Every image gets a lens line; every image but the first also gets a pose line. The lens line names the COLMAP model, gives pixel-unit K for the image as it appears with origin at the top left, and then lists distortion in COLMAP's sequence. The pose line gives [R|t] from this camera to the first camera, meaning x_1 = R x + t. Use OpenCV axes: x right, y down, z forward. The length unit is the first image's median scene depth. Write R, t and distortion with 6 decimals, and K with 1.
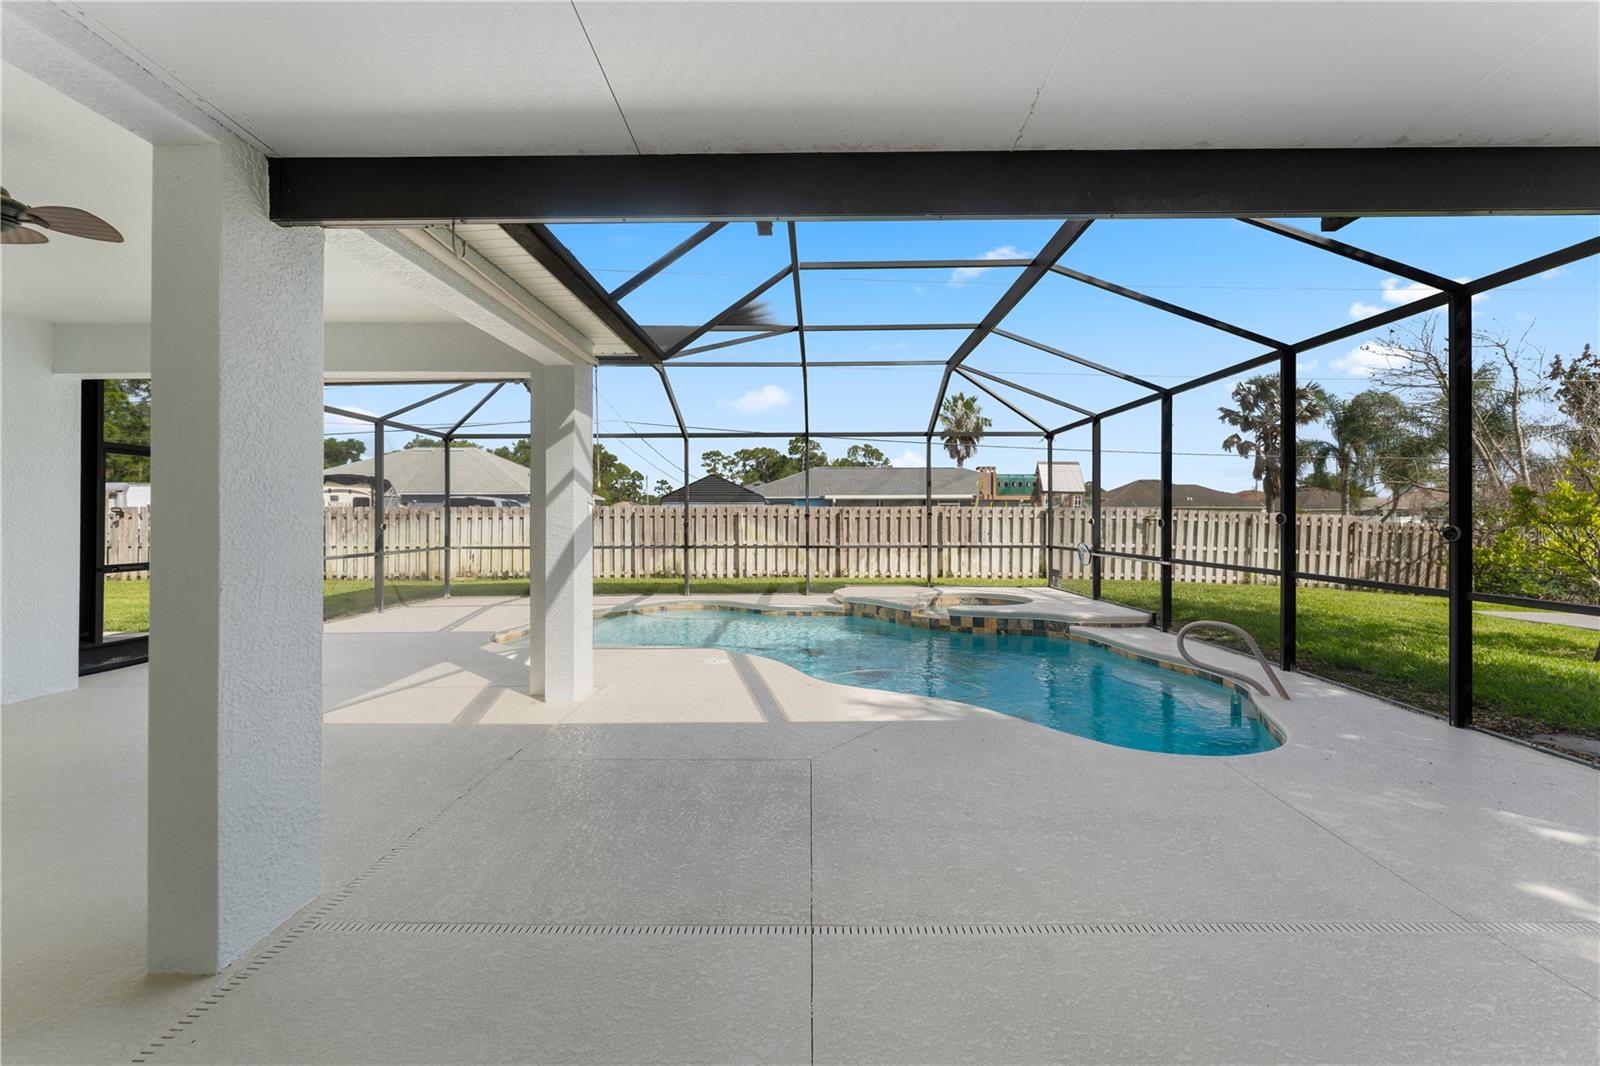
lens RADIAL K [[647.7, 0, 801.4], [0, 647.7, 522.5], [0, 0, 1]] dist [-0.001872, -0.000576]
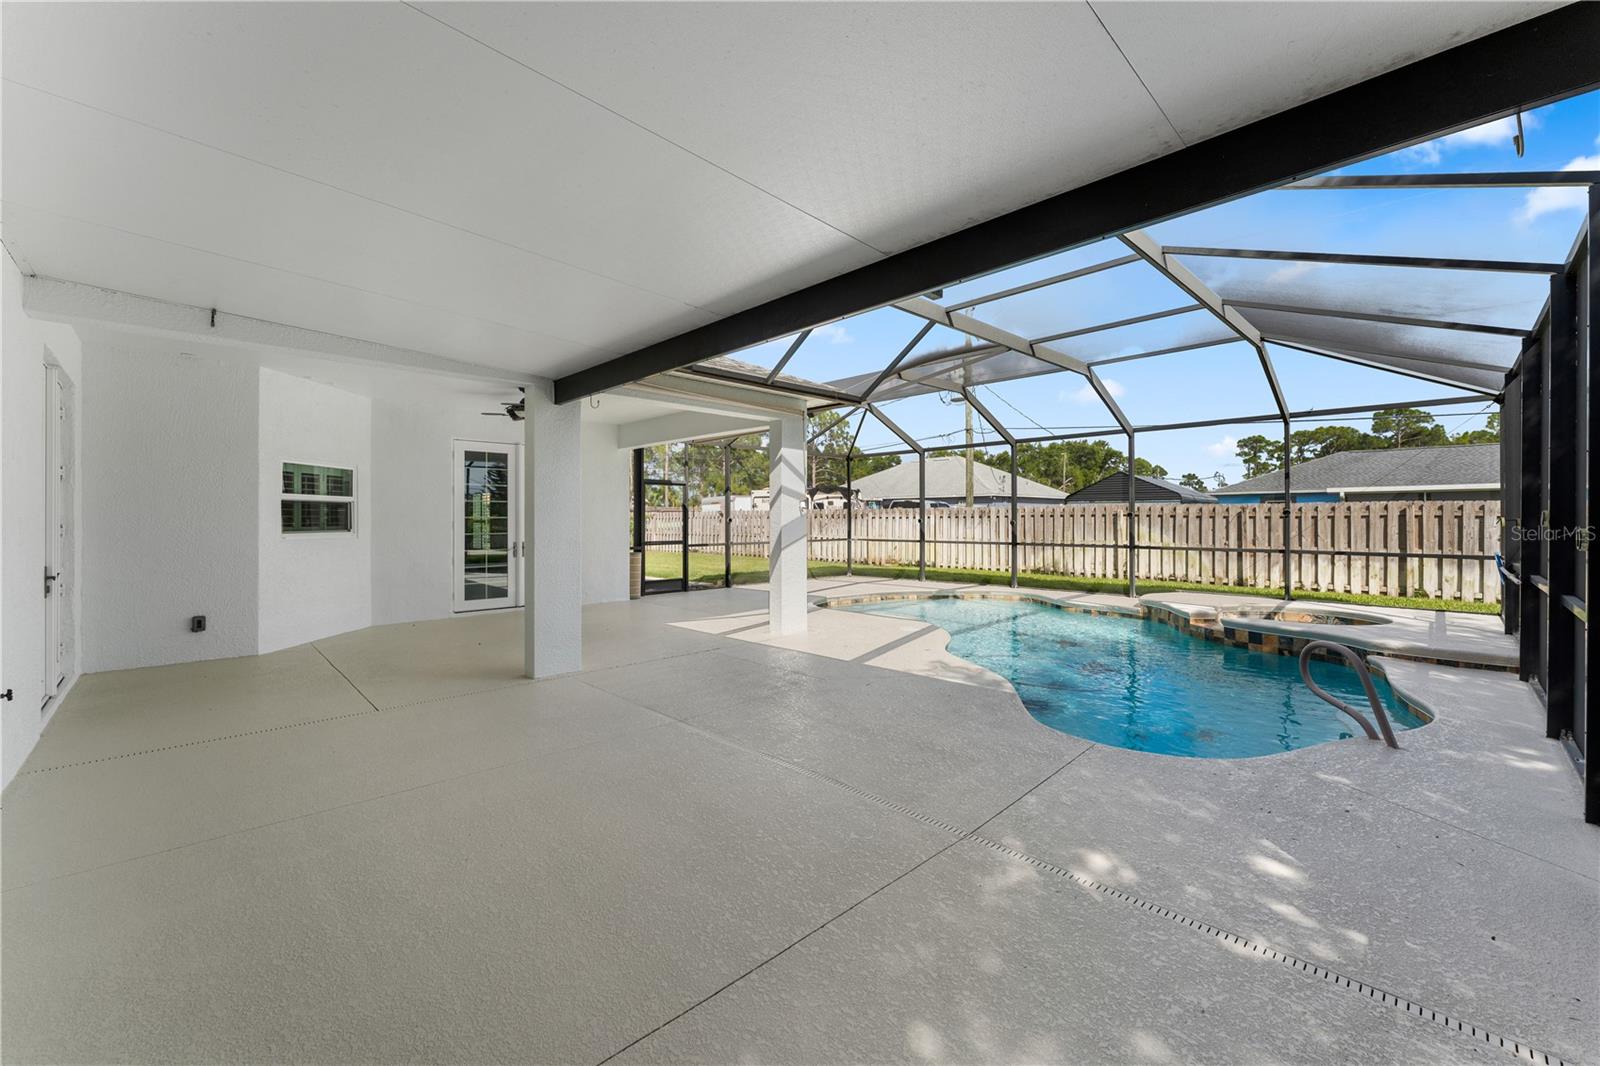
lens RADIAL K [[647.7, 0, 801.4], [0, 647.7, 522.5], [0, 0, 1]] dist [-0.001872, -0.000576]
pose [[0.706309, 0.005911, -0.707879, 0.254687], [-0.004596, 0.999982, 0.003764, -0.000233], [0.707889, 0.000595, 0.706323, -0.022283]]
